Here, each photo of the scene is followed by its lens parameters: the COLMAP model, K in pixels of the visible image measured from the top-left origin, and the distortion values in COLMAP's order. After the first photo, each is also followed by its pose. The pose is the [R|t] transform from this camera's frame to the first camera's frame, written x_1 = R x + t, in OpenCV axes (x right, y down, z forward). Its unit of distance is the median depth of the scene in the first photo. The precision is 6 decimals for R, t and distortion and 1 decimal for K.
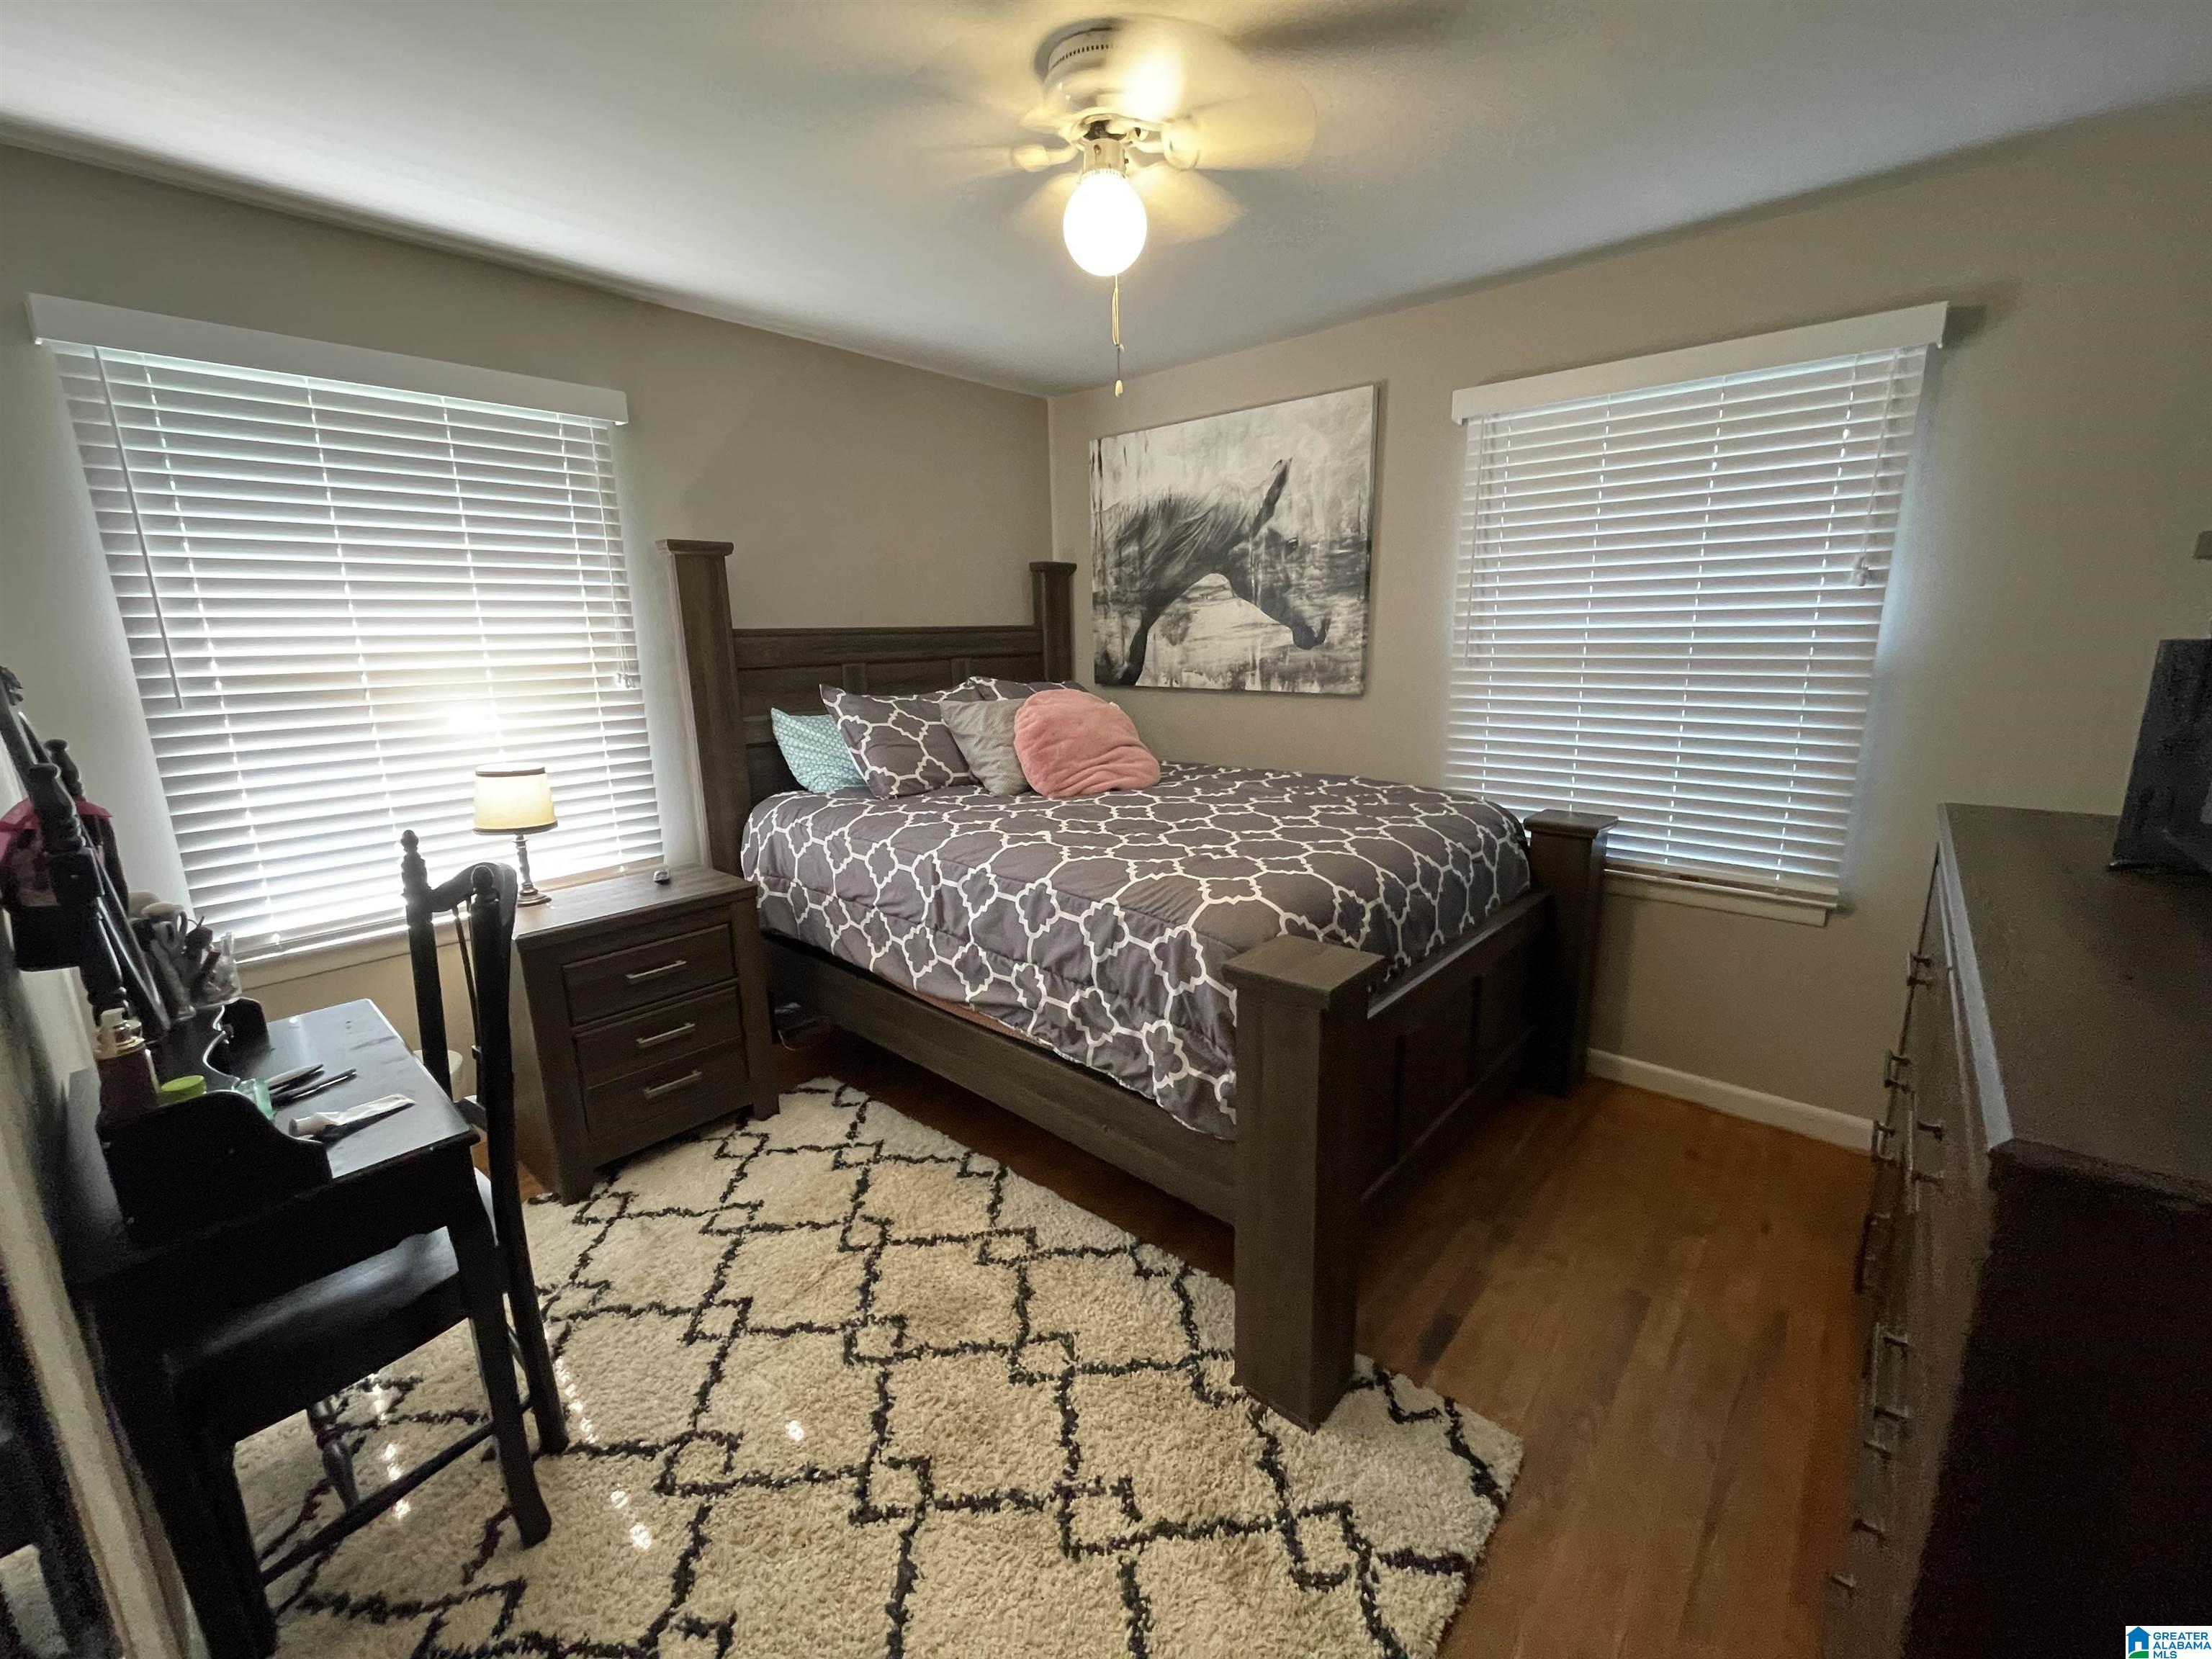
lens RADIAL K [[890.0, 0, 1106.0], [0, 890.0, 829.5], [0, 0, 1]] dist [0.000405, 0.000103]
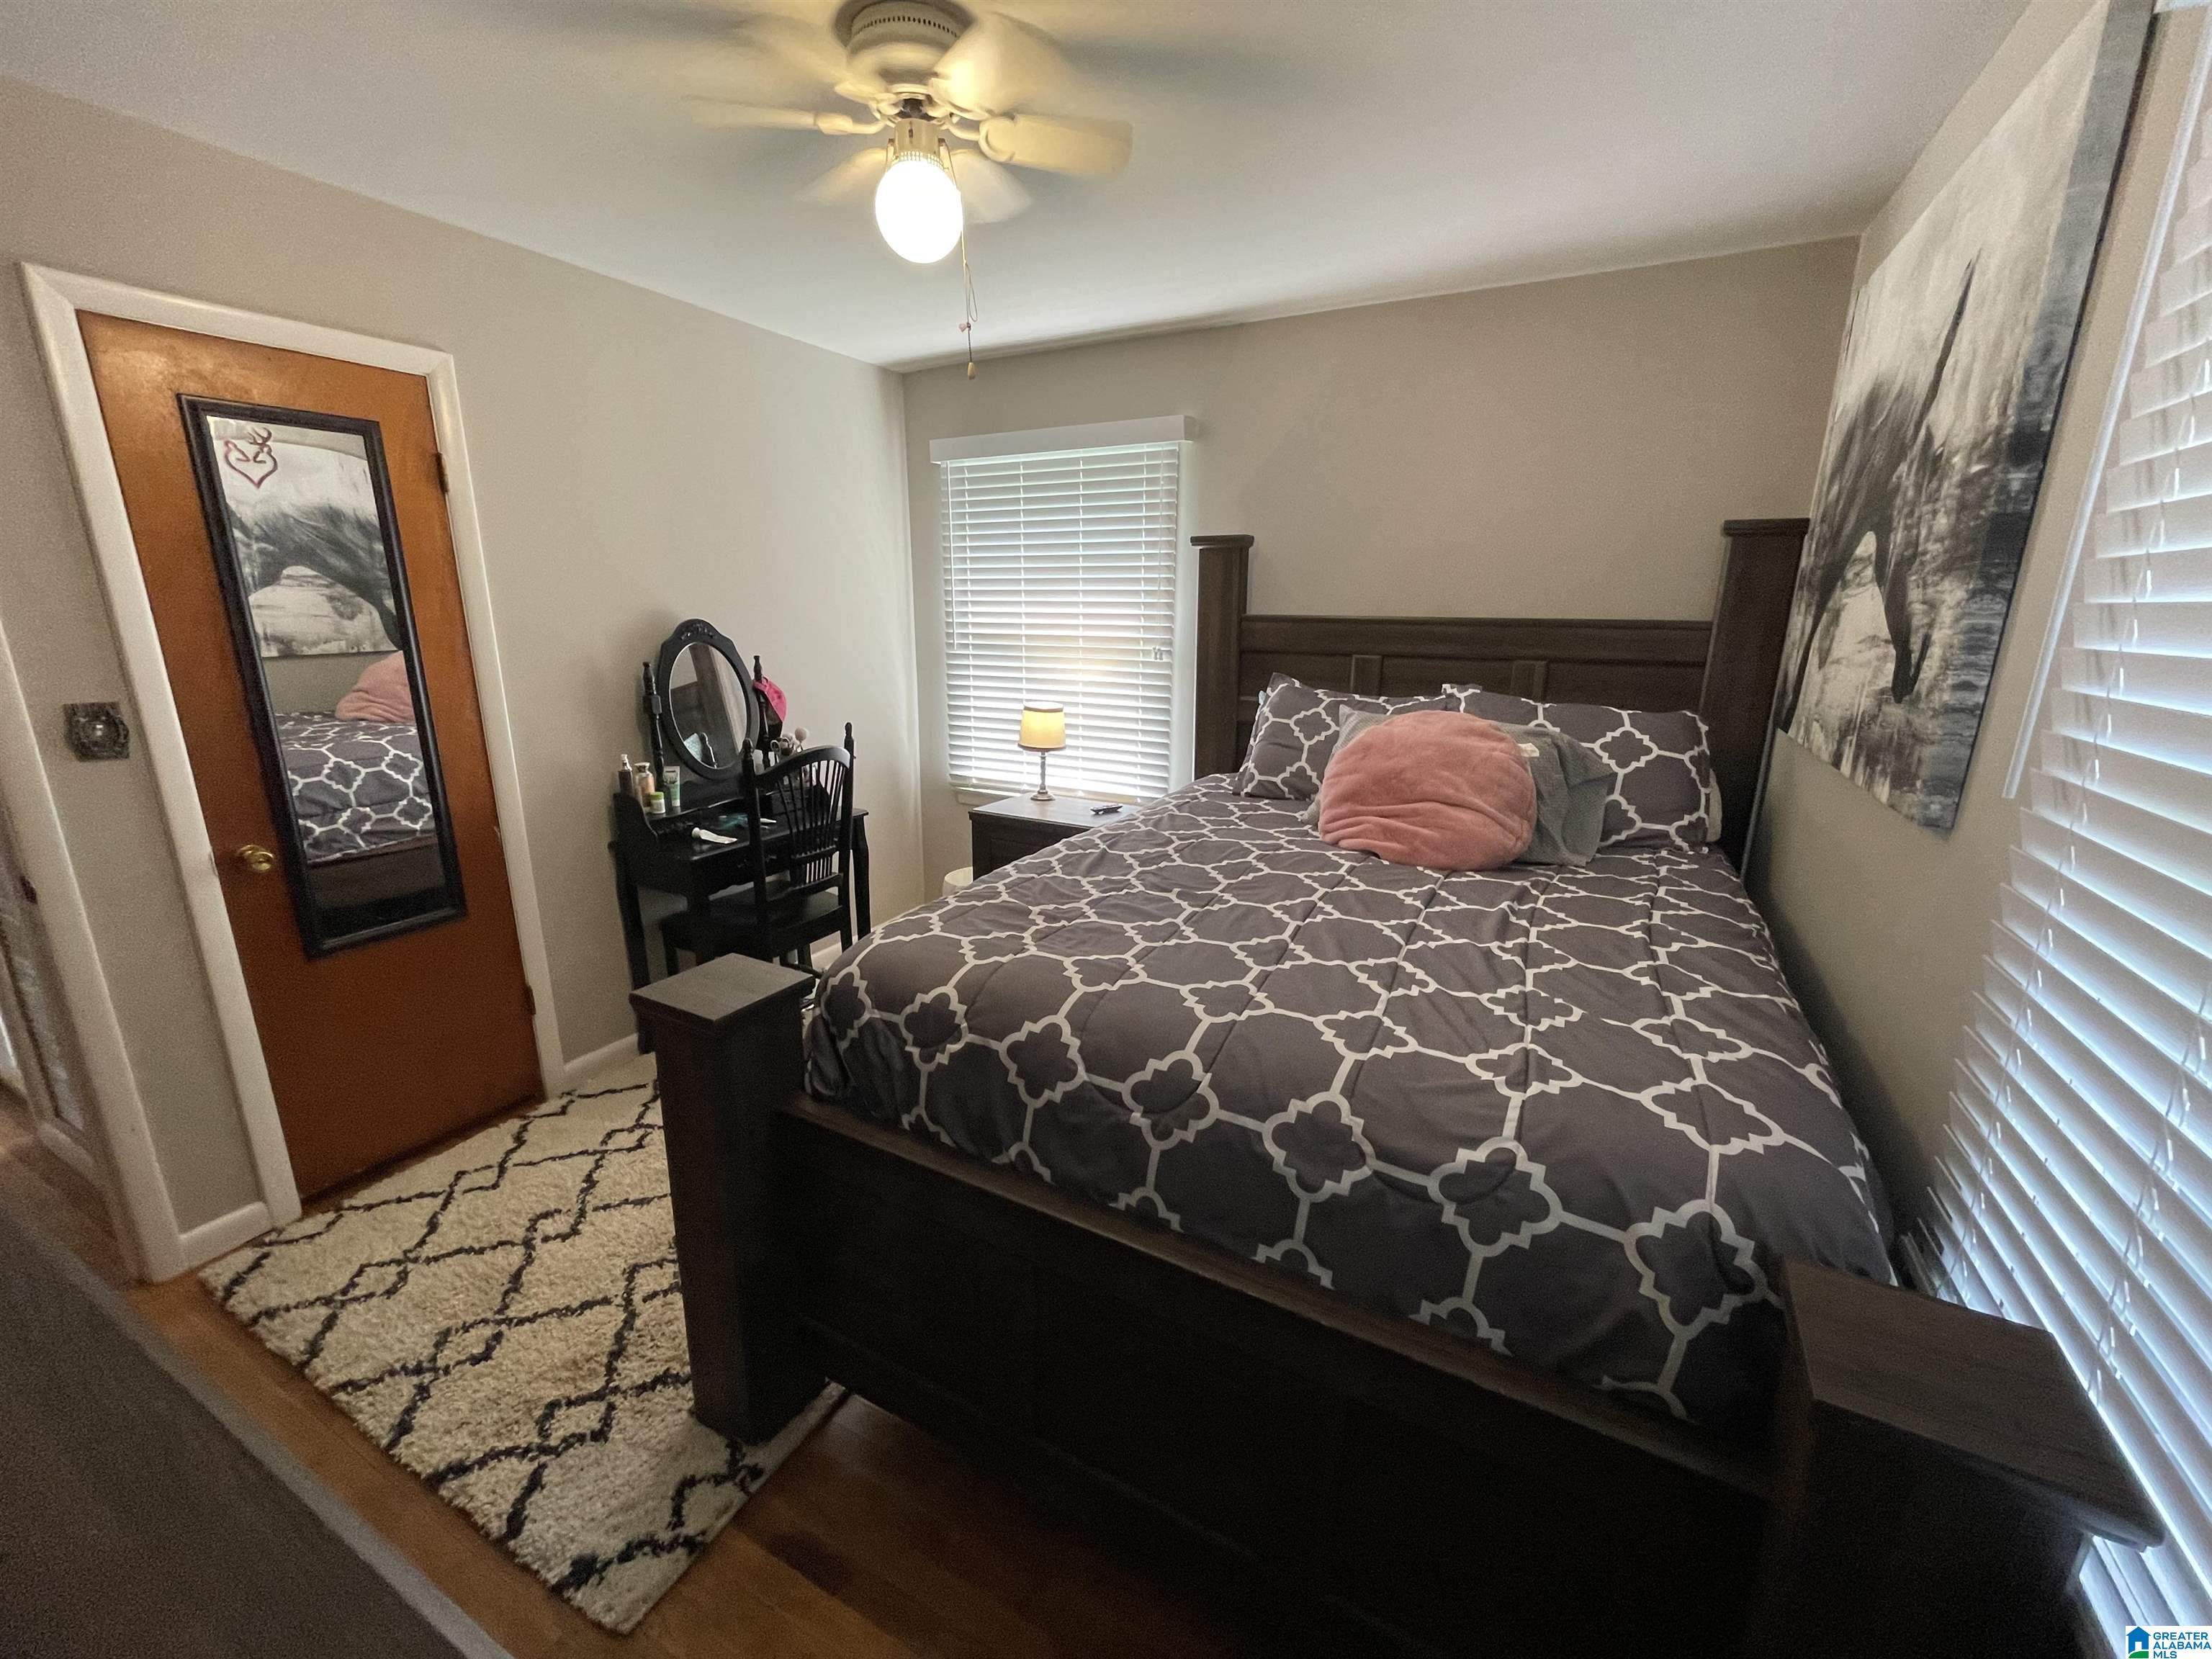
lens RADIAL K [[890.0, 0, 1106.0], [0, 890.0, 829.5], [0, 0, 1]] dist [0.000405, 0.000103]
pose [[0.231901, 0.259020, -0.937620, 0.853722], [-0.226030, 0.951862, 0.207050, -0.220705], [0.946114, 0.163915, 0.279284, 0.789897]]
